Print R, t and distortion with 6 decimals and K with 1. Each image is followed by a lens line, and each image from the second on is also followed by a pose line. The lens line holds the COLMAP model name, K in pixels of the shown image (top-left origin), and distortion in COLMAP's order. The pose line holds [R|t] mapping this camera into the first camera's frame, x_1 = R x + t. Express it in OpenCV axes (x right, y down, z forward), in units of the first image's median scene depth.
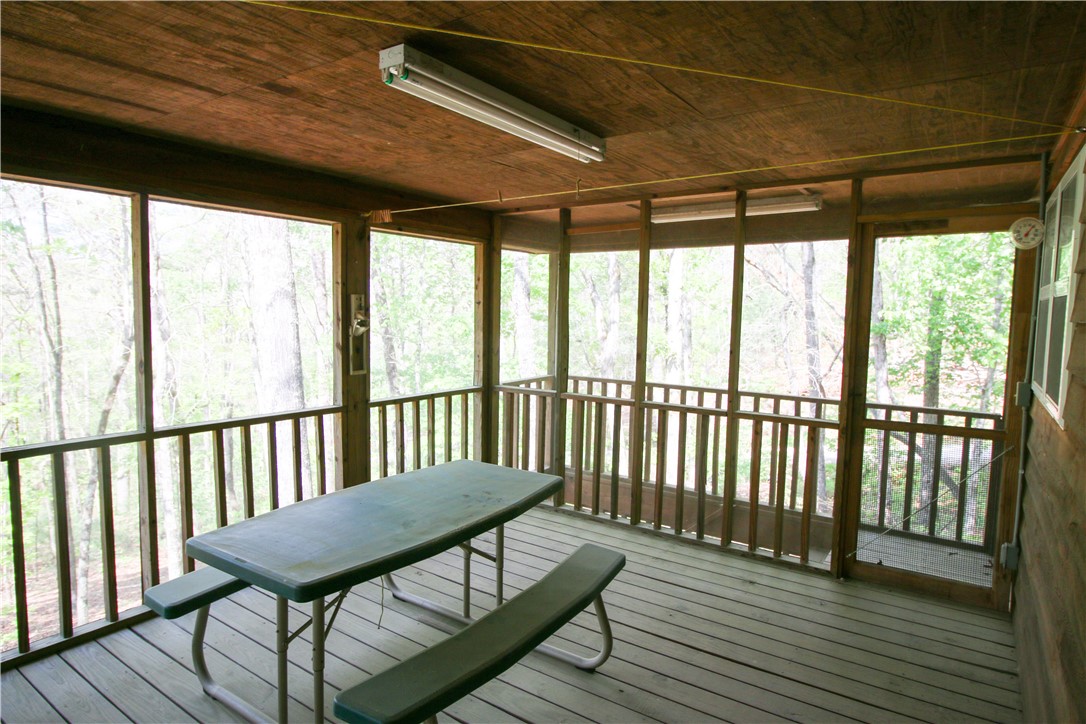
lens RADIAL K [[620.8, 0, 542.7], [0, 620.8, 362.2], [0, 0, 1]] dist [0.003928, -0.009526]
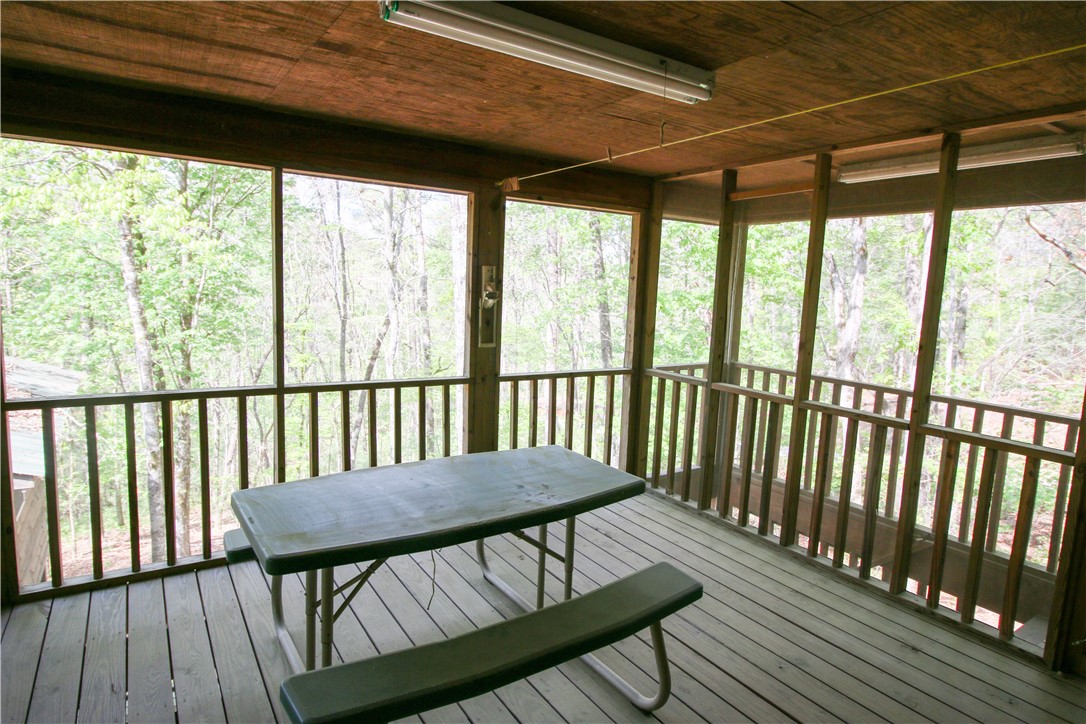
lens RADIAL K [[620.8, 0, 543.2], [0, 620.8, 361.6], [0, 0, 1]] dist [0.003928, -0.009526]
pose [[0.928223, 0.068356, -0.365690, 0.161027], [-0.056853, 0.997493, 0.042146, -0.004659], [0.367654, -0.018331, 0.929782, 0.123195]]
